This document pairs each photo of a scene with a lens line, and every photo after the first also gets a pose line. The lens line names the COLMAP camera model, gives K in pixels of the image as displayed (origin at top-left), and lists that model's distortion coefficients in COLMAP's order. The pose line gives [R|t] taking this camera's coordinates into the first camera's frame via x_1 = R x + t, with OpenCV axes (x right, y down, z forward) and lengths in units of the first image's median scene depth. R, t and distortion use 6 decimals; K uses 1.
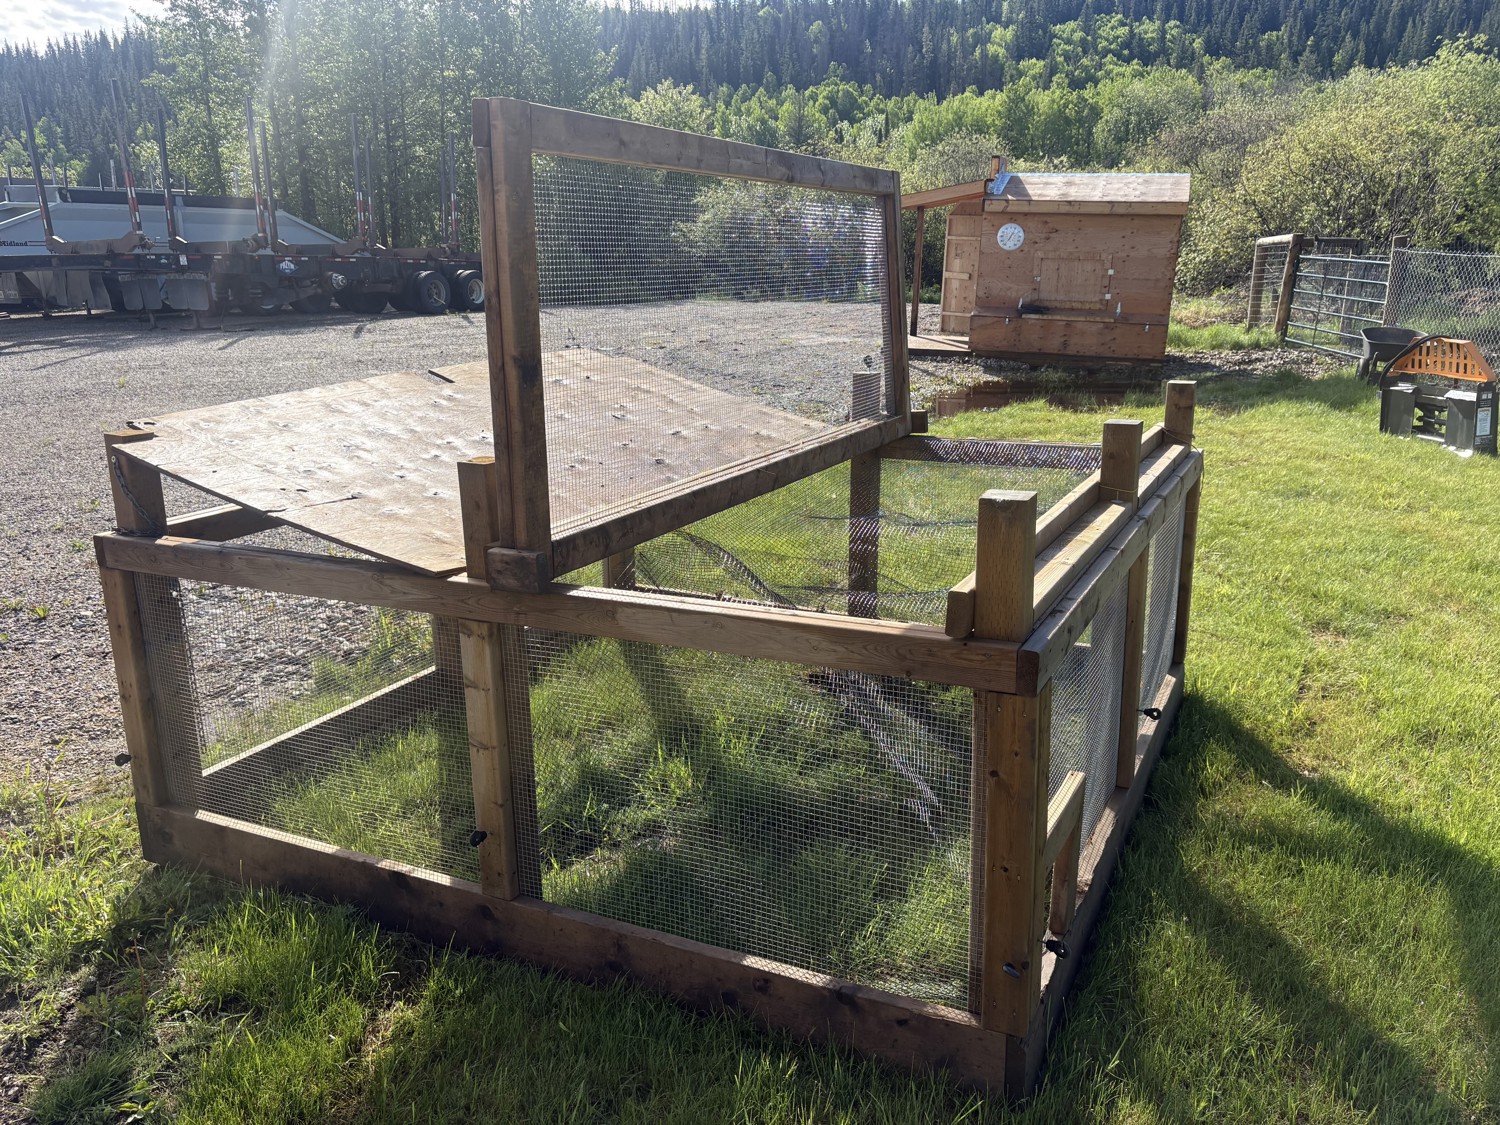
lens RADIAL K [[1144.1, 0, 757.3], [0, 1144.1, 562.1], [0, 0, 1]] dist [0.016558, -0.006992]
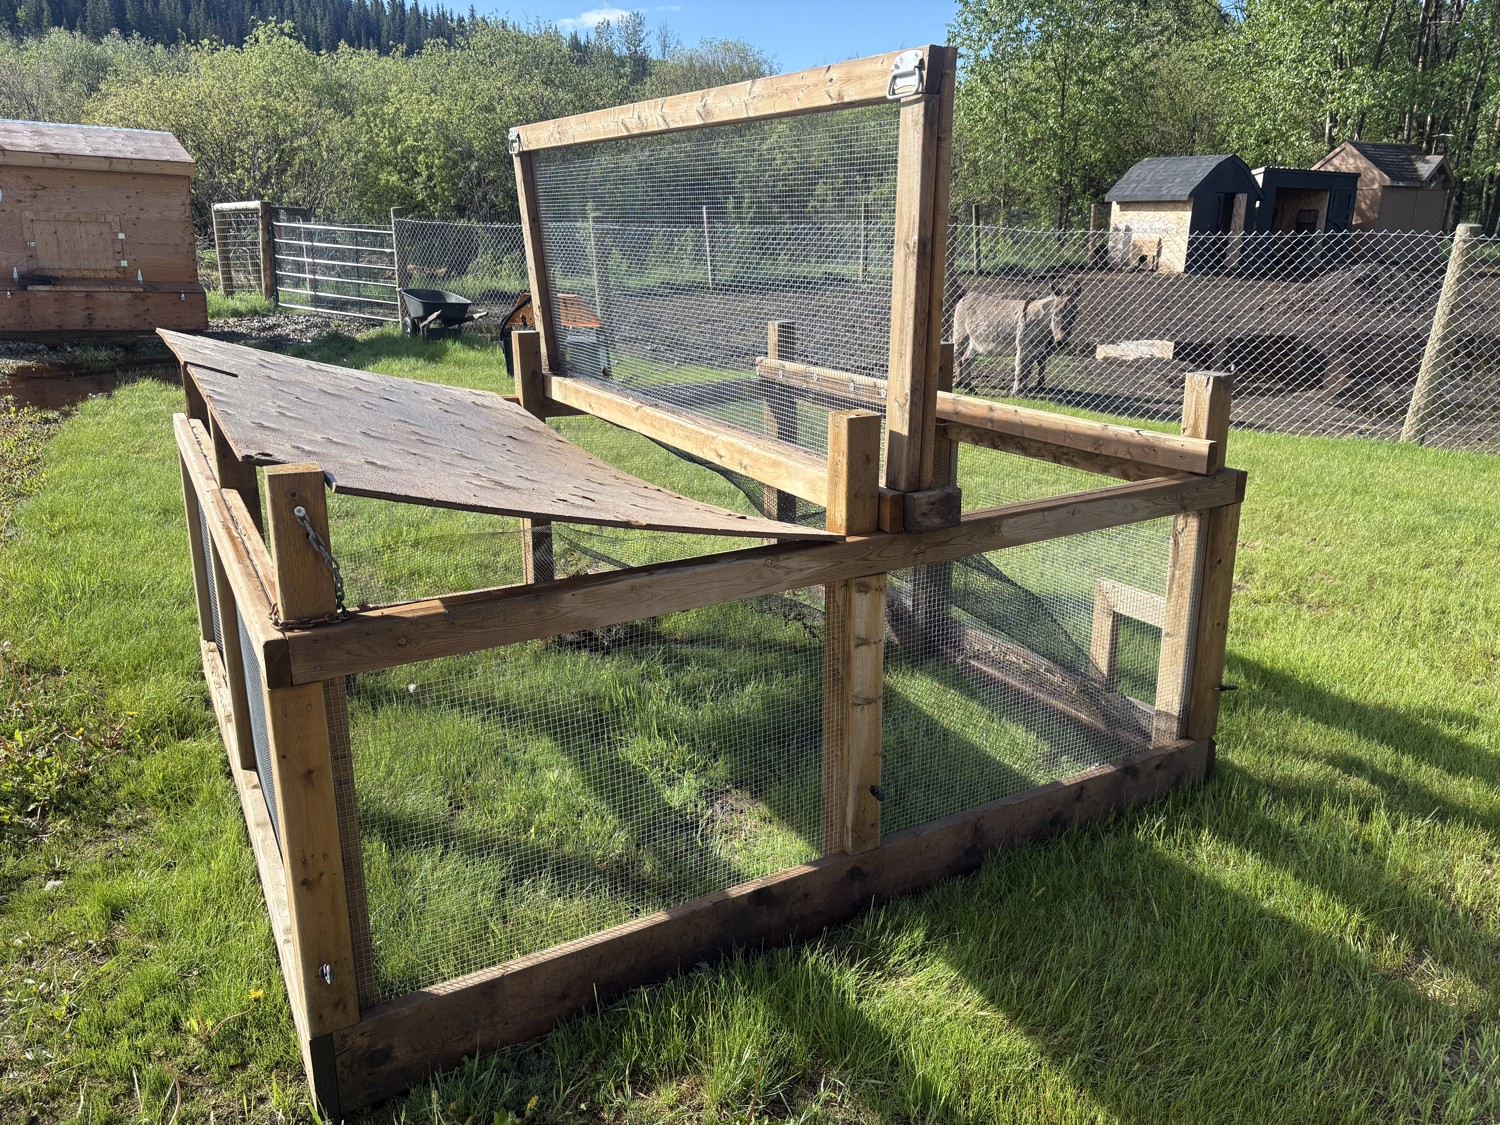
lens RADIAL K [[1144.1, 0, 760.5], [0, 1144.1, 558.8], [0, 0, 1]] dist [0.016558, -0.006992]
pose [[0.557577, -0.220467, 0.800314, -0.198048], [0.201971, 0.971147, 0.126814, -0.019726], [-0.805181, 0.090931, 0.586017, 0.088191]]
